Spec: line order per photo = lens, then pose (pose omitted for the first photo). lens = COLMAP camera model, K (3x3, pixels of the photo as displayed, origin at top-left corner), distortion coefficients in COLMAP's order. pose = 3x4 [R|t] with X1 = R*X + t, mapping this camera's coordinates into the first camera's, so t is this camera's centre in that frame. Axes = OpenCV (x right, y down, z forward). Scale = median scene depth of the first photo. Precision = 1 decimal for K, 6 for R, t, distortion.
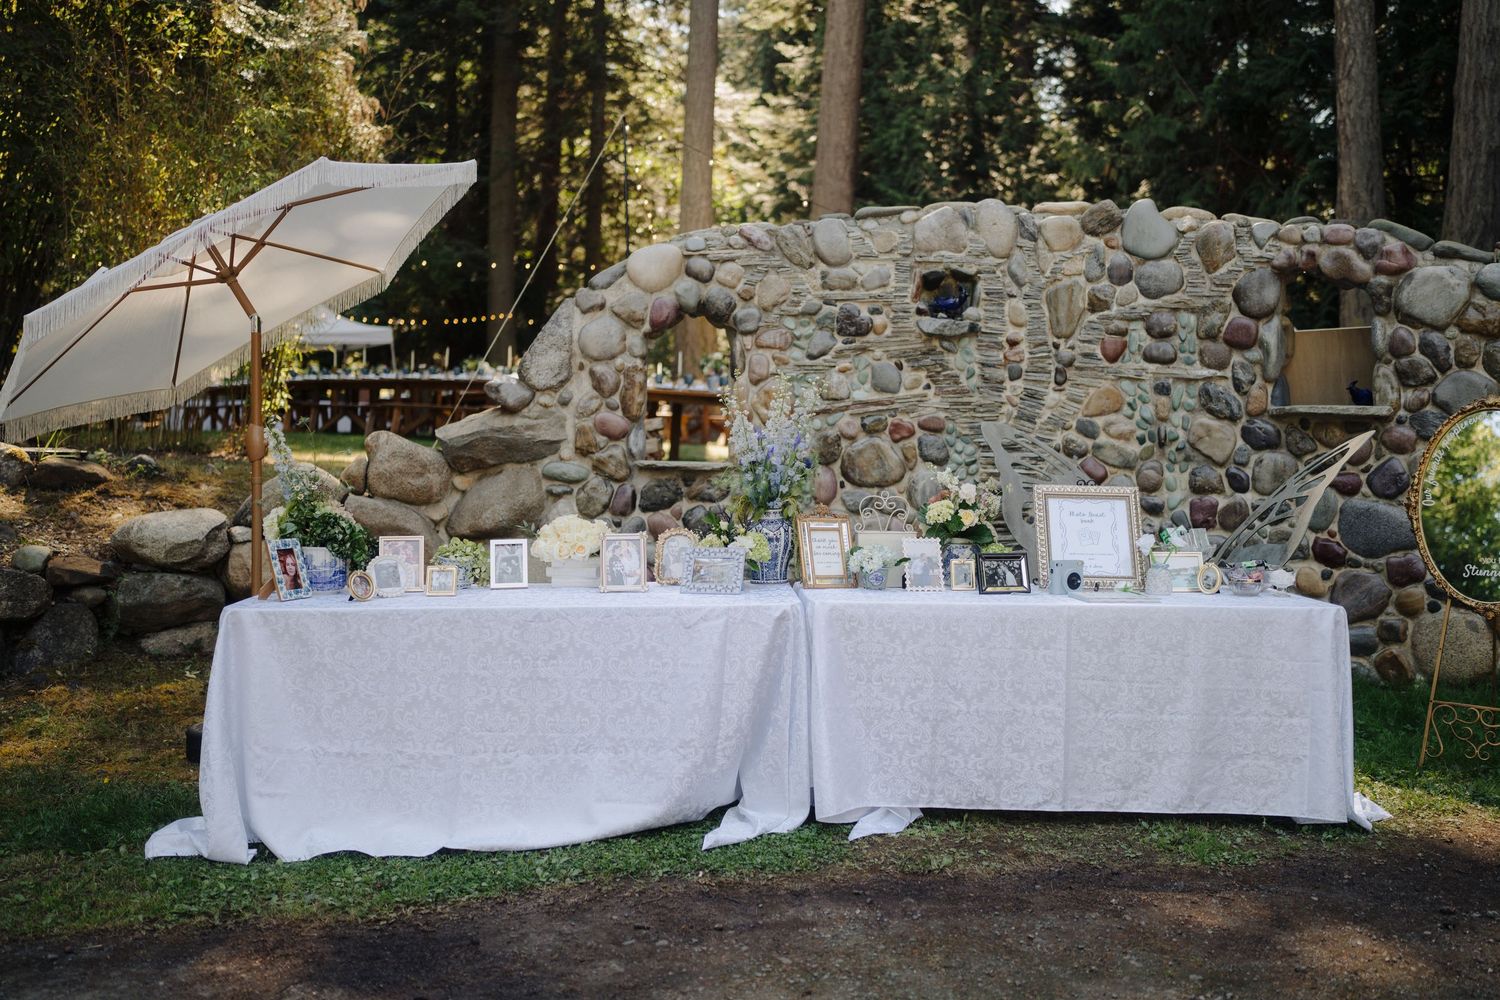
lens RADIAL K [[1443.6, 0, 750.0], [0, 1443.6, 500.0], [0, 0, 1]] dist [-0.027547, 0.178232]
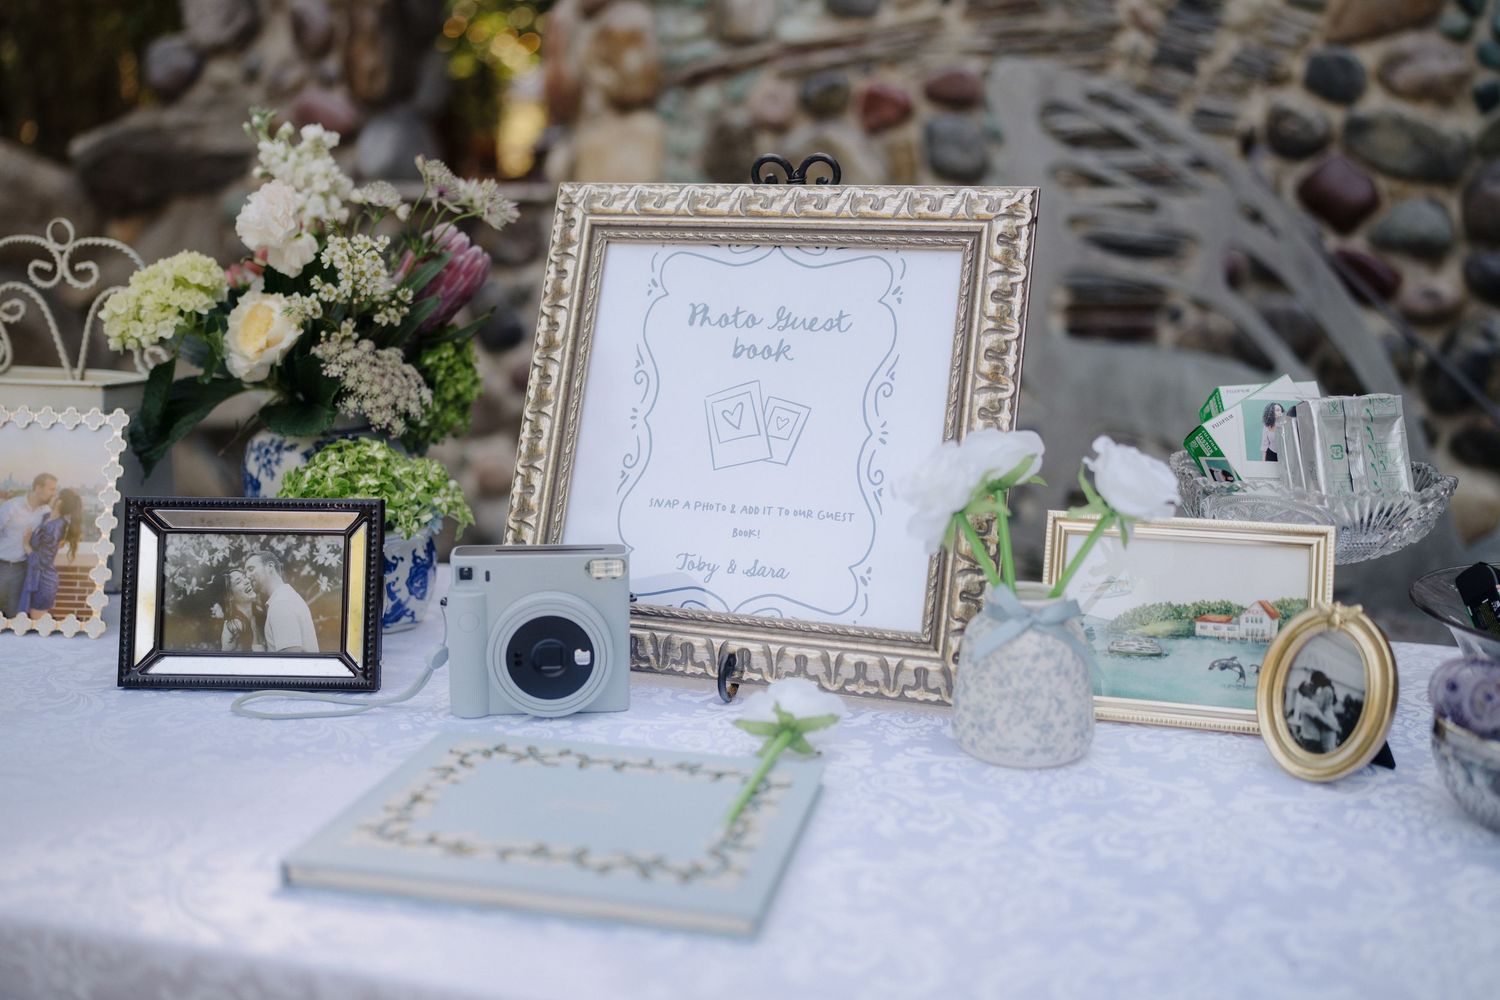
lens RADIAL K [[1443.6, 0, 750.0], [0, 1443.6, 500.0], [0, 0, 1]] dist [-0.027547, 0.178232]
pose [[0.943266, 0.051817, -0.327970, 0.219207], [-0.001157, 0.988255, 0.152810, 0.002695], [0.332036, -0.143761, 0.932247, 0.571319]]
